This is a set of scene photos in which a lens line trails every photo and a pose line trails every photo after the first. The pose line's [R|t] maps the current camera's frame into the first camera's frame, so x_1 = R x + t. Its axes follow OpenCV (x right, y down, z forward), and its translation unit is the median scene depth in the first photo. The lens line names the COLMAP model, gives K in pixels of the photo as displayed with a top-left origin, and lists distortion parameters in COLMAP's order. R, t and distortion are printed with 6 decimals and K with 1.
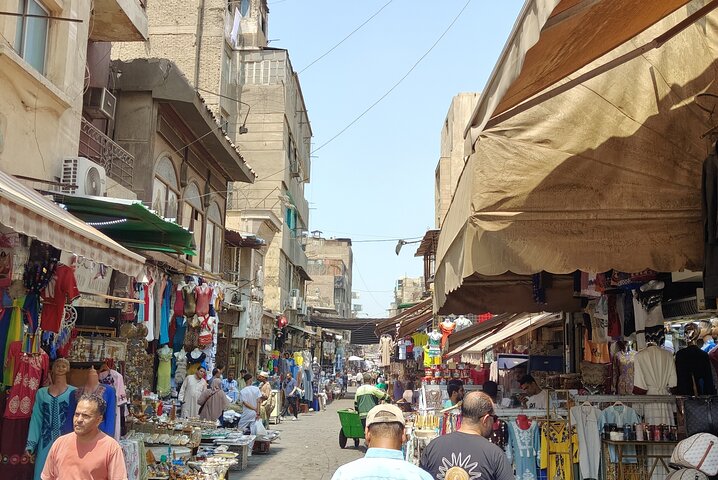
lens RADIAL K [[778.3, 0, 359.0], [0, 778.3, 240.0], [0, 0, 1]] dist [0.168691, -0.373984]
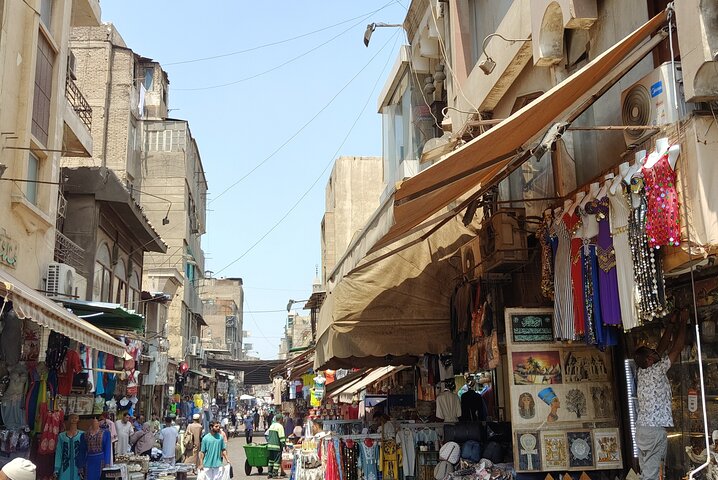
lens RADIAL K [[757.5, 0, 334.6], [0, 757.5, 217.3], [0, 0, 1]] dist [0.061774, -0.007546]
pose [[0.993624, -0.005080, 0.112627, -0.012497], [0.013941, 0.996854, -0.078029, -0.039376], [-0.111876, 0.079101, 0.990569, -0.209930]]
